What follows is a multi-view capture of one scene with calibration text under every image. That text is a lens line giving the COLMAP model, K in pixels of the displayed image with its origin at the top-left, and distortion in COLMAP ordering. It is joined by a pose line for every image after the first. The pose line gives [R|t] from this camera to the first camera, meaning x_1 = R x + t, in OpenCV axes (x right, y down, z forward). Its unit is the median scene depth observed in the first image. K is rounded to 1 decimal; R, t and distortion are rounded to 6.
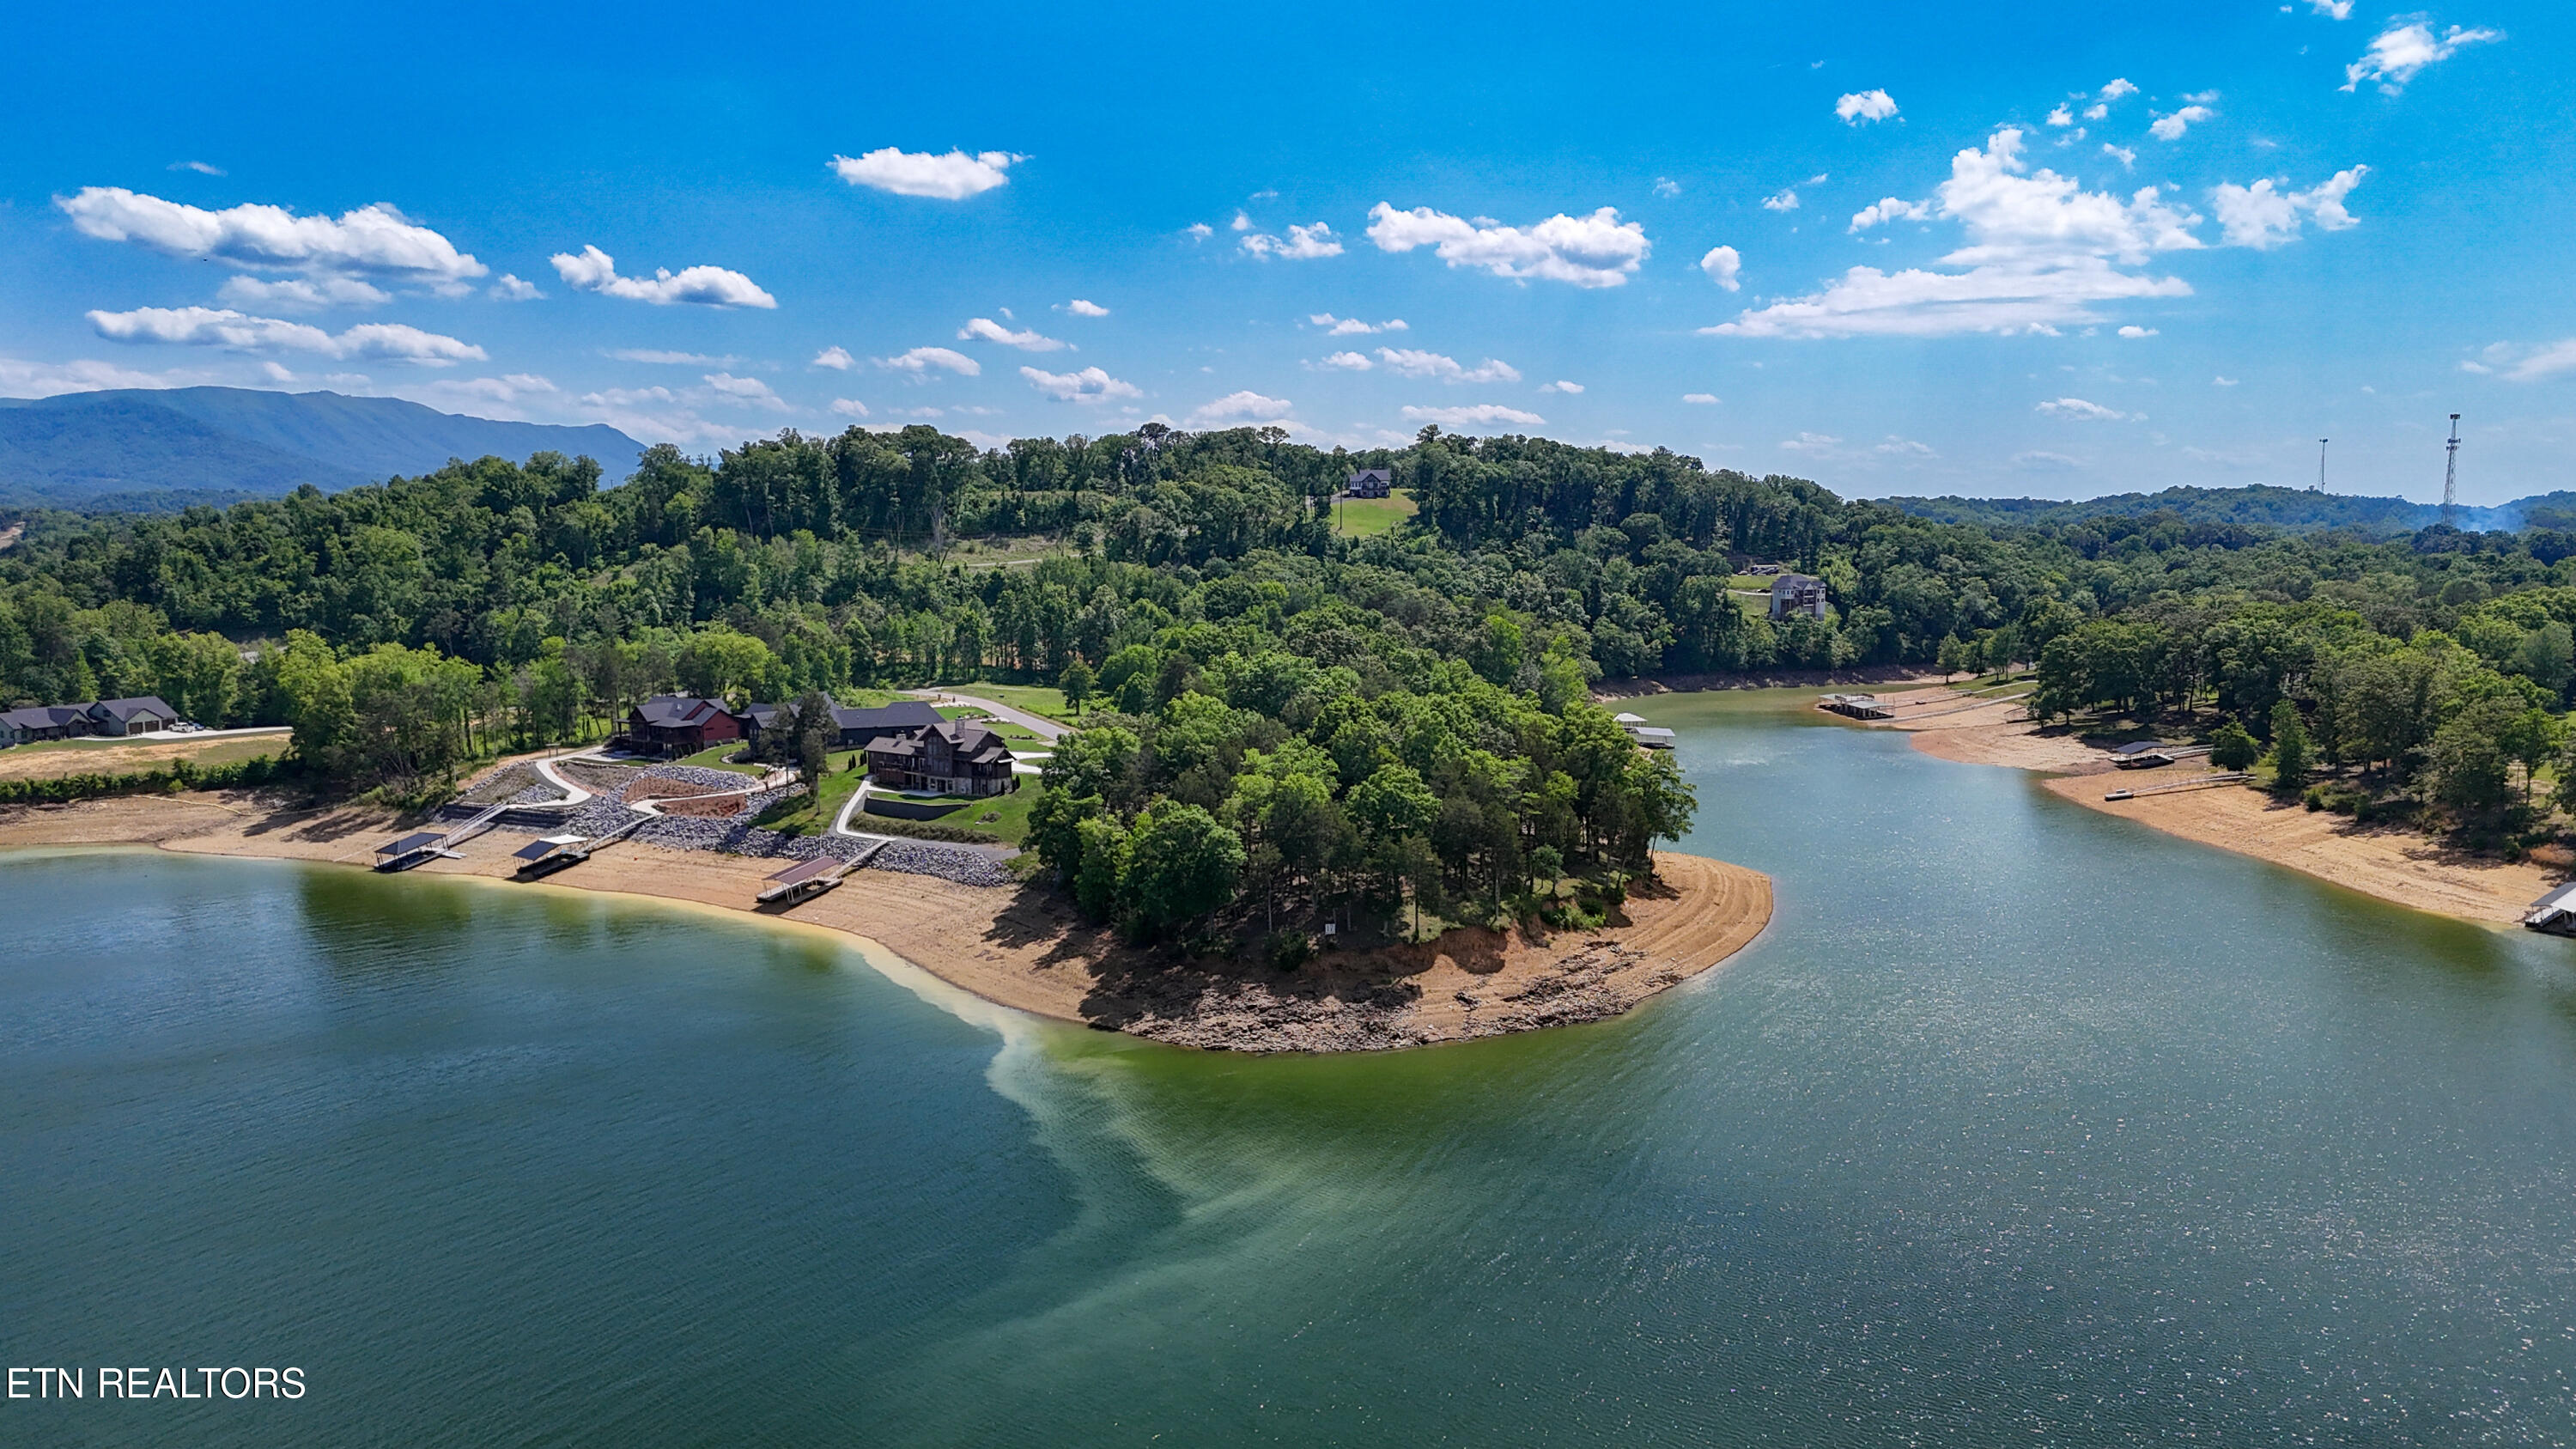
lens RADIAL K [[1901.0, 0, 1363.4], [0, 1901.0, 407.1], [0, 0, 1]] dist [-0.002402, -0.001646]
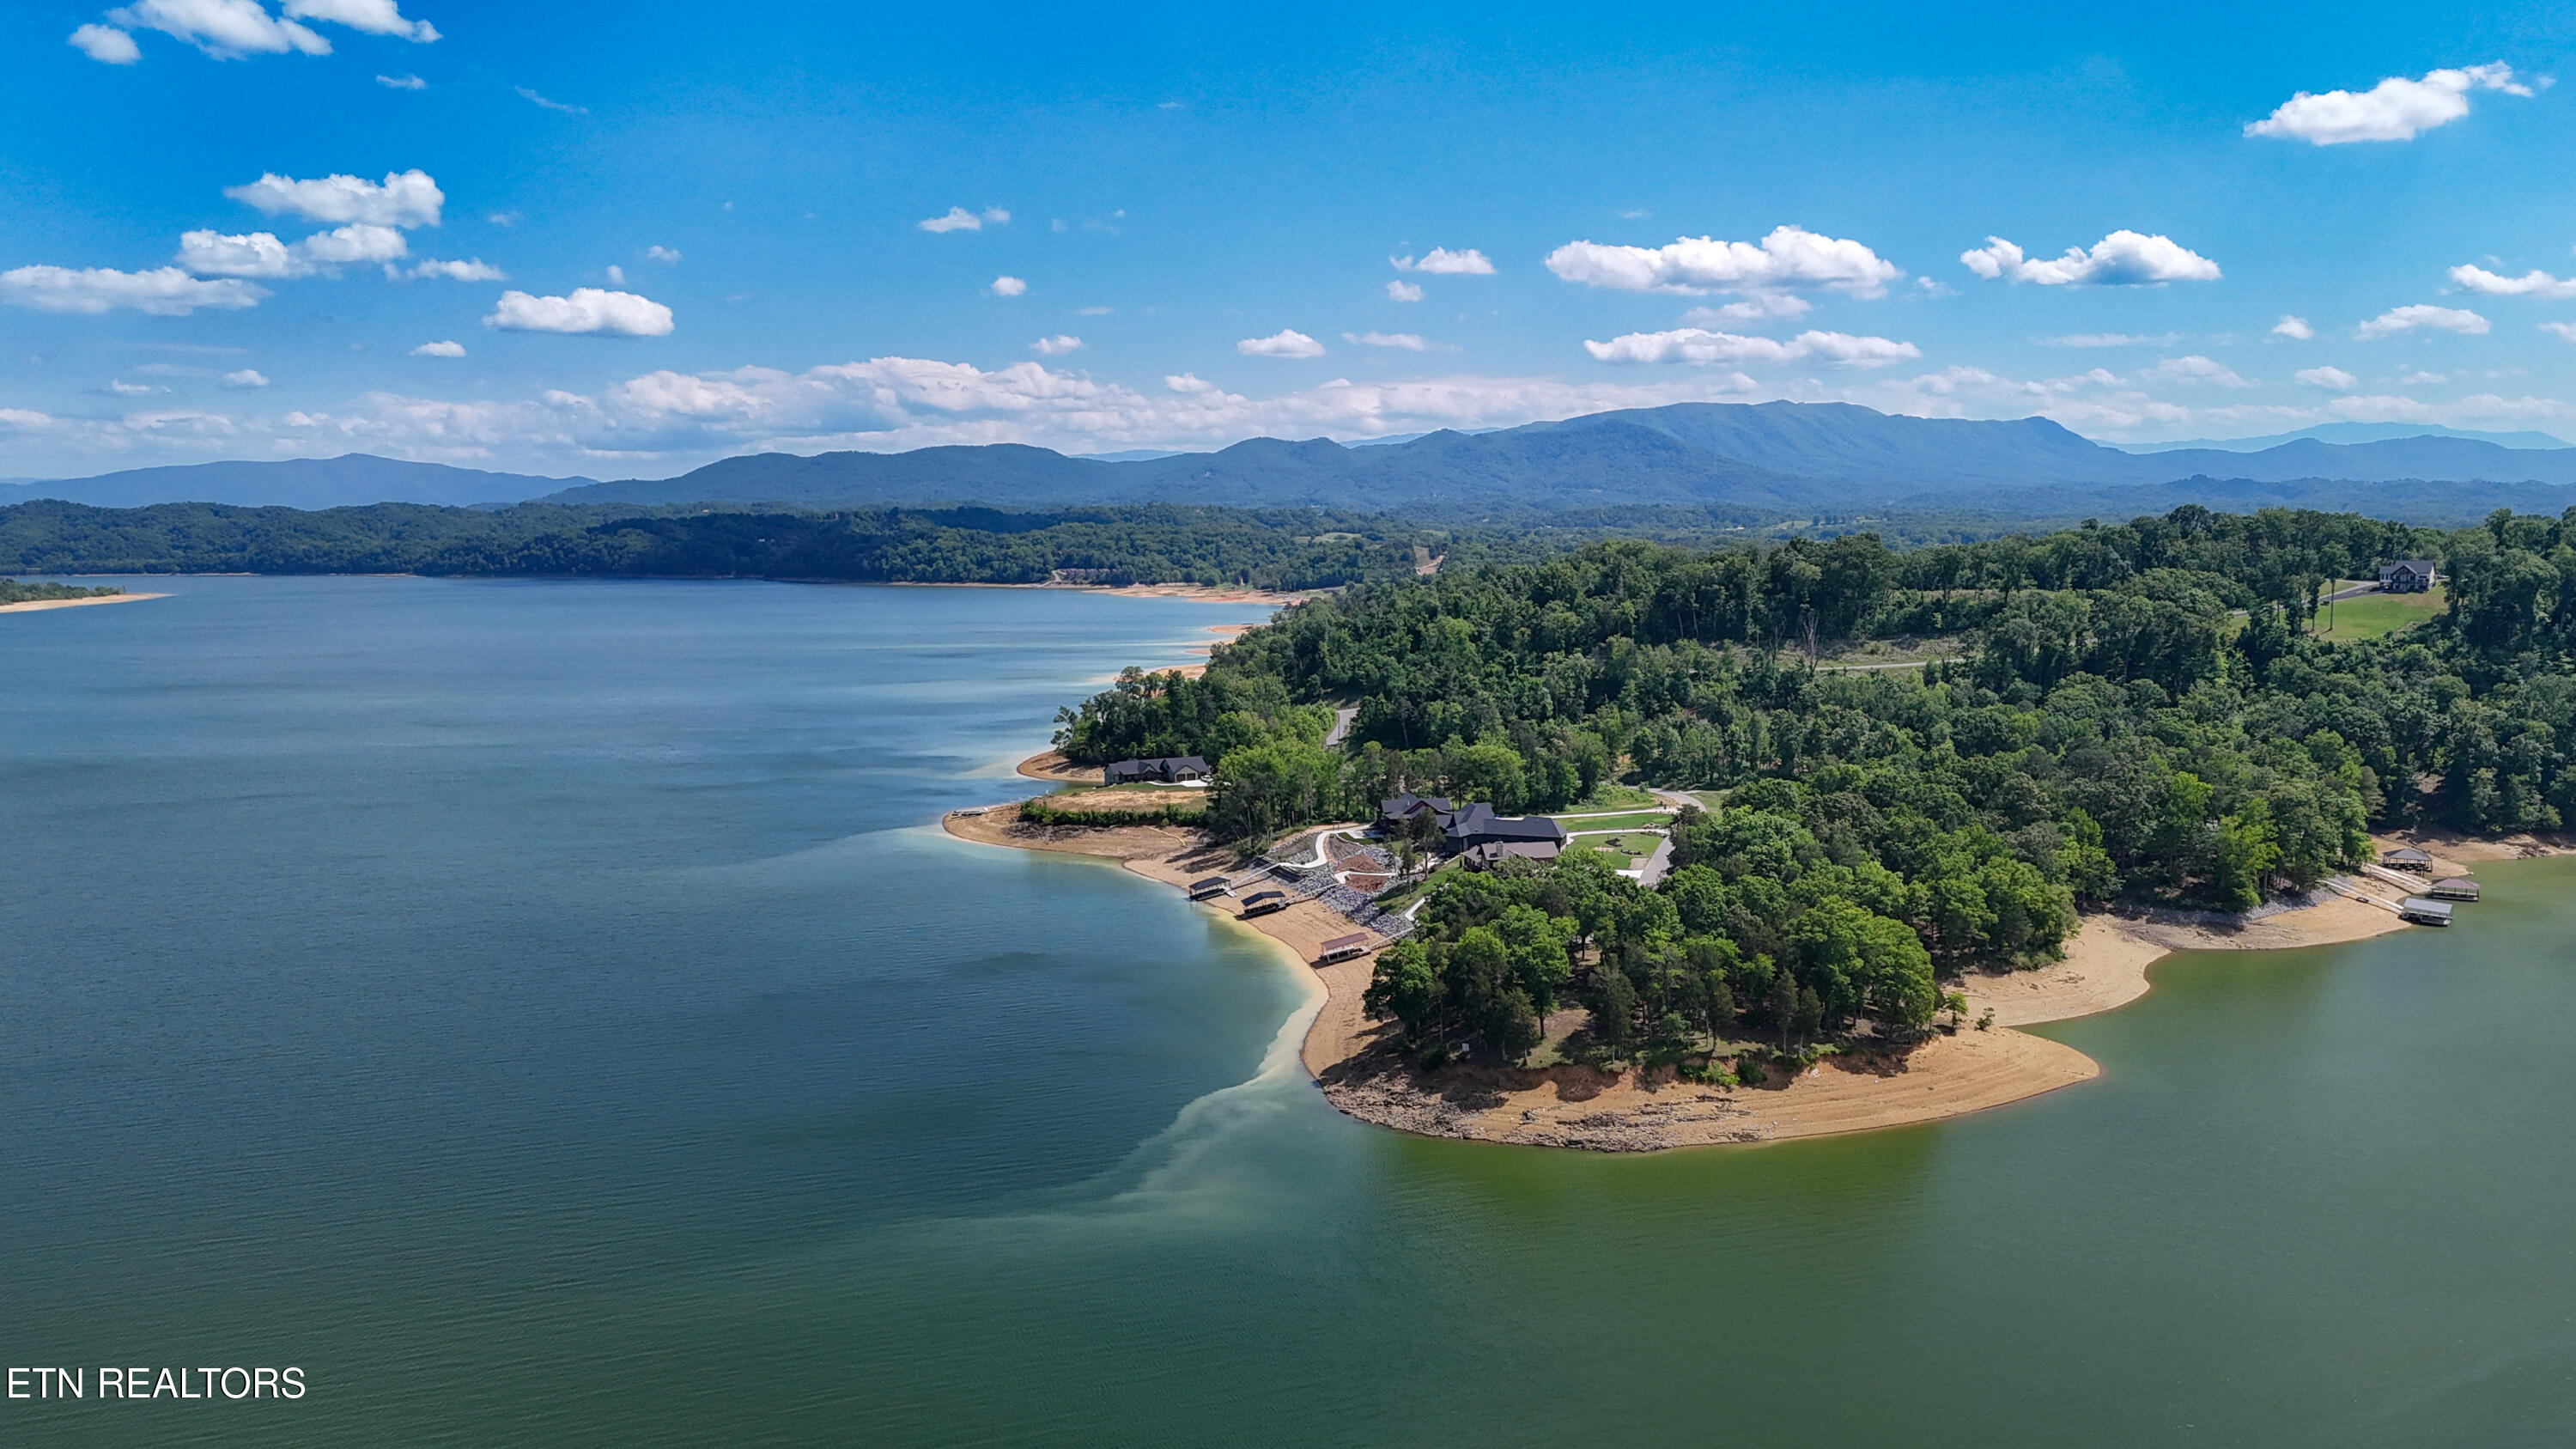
lens RADIAL K [[1888.7, 0, 1283.1], [0, 1888.7, 730.7], [0, 0, 1]] dist [0.102742, -0.092285]
pose [[0.722480, 0.070976, -0.687739, 0.265488], [0.050868, 0.986564, 0.155252, -0.058166], [0.689518, -0.147150, 0.709162, -0.018332]]
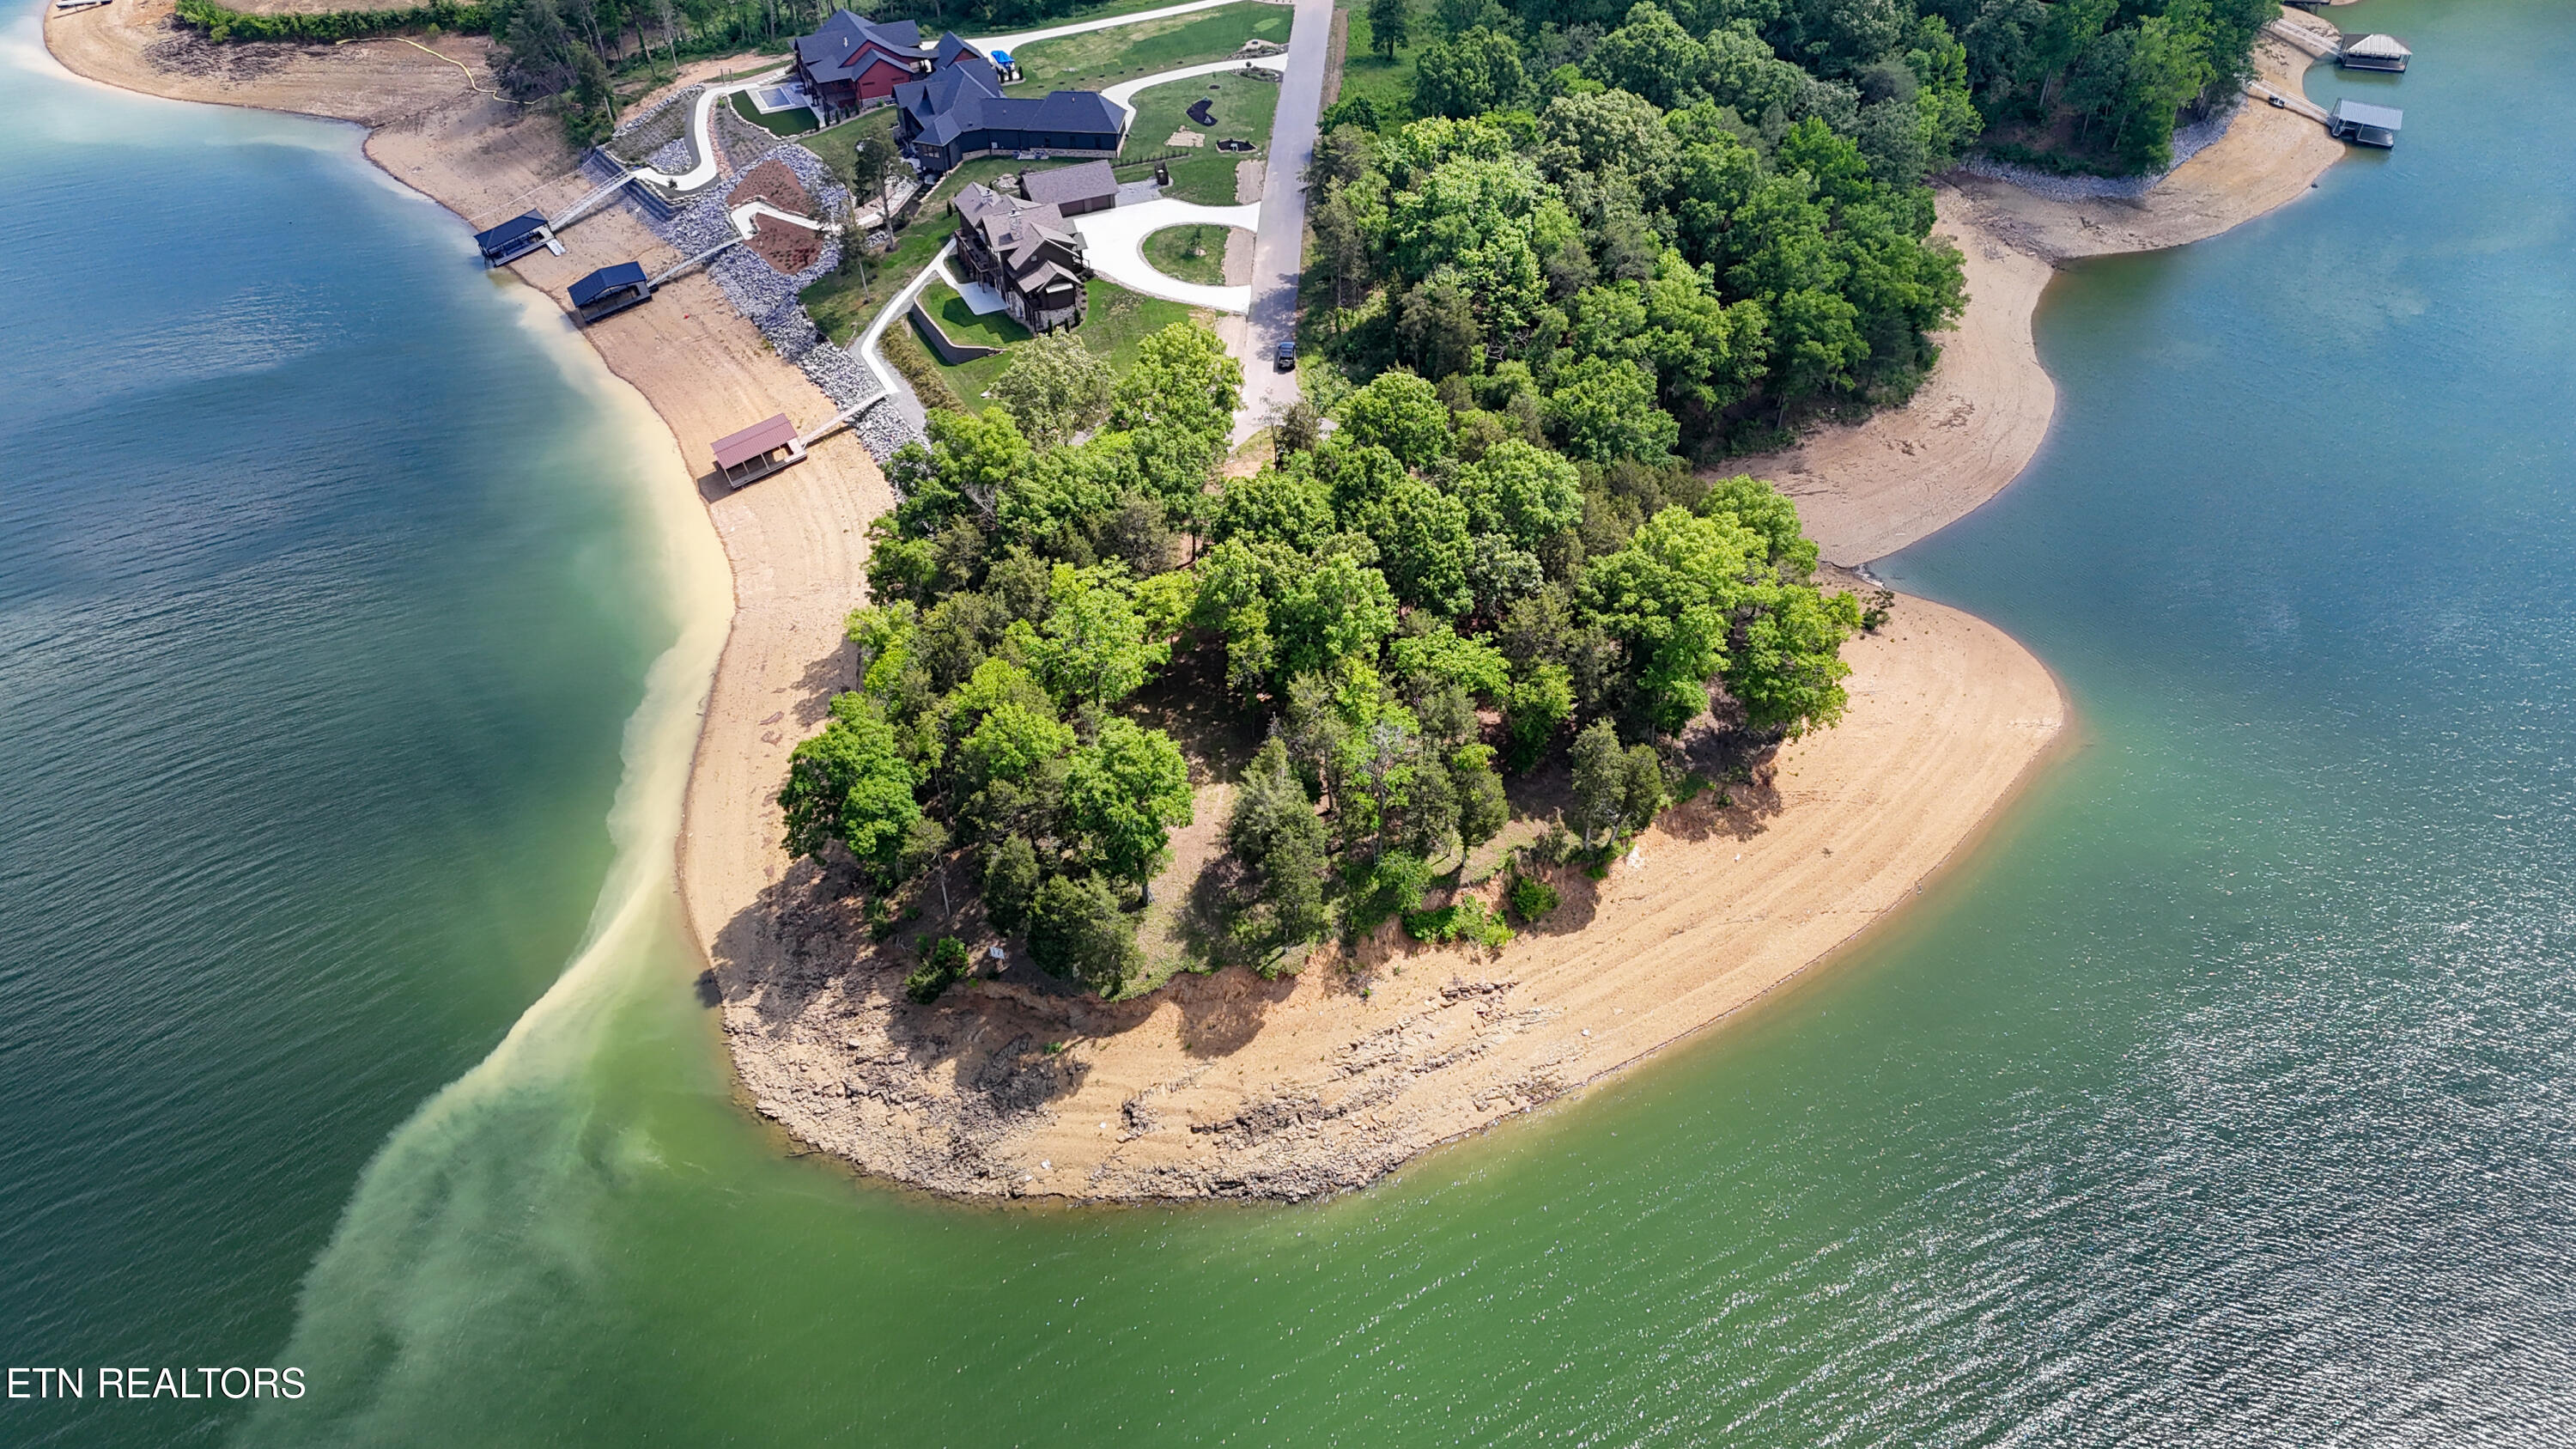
lens RADIAL K [[1890.8, 0, 1288.0], [0, 1890.8, 724.5], [0, 0, 1]] dist [0.098988, -0.101465]
pose [[0.870121, 0.301748, -0.389663, 0.104336], [0.040223, 0.744535, 0.666371, -0.080955], [0.491194, -0.595497, 0.635698, 0.206858]]
